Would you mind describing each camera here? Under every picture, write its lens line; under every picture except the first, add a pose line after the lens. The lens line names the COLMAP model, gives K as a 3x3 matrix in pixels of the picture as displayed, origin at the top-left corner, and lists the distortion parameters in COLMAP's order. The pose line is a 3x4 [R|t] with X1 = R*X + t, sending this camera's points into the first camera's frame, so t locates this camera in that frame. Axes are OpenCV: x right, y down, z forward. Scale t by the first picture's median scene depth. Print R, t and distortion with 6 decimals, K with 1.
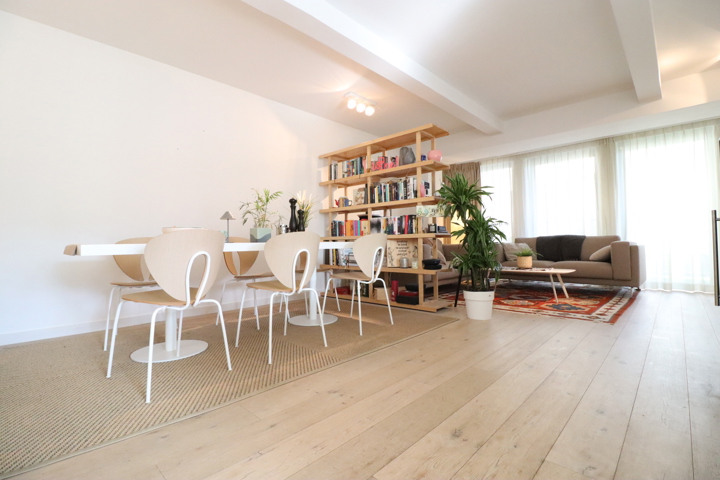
lens RADIAL K [[329.9, 0, 358.9], [0, 329.9, 238.6], [0, 0, 1]] dist [-0.014182, -0.001940]
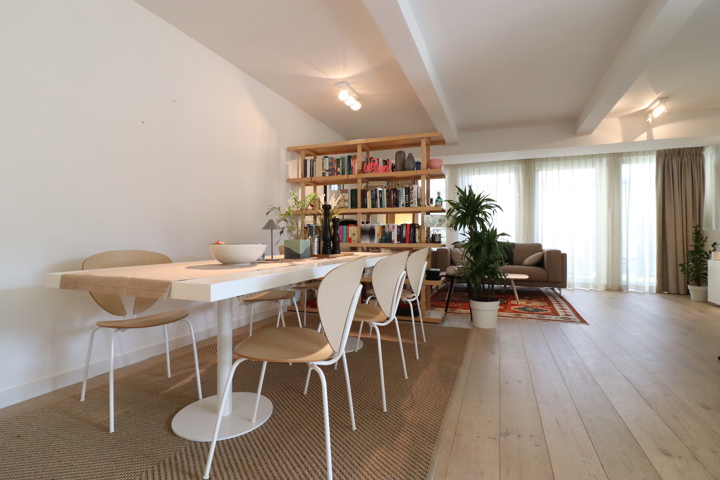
lens RADIAL K [[346.5, 0, 361.0], [0, 346.5, 237.7], [0, 0, 1]] dist [-0.000858, -0.010122]
pose [[0.924740, 0.014777, 0.380313, -0.334004], [-0.019323, 0.999780, 0.008139, -0.032367], [-0.380109, -0.014876, 0.924822, 0.109753]]
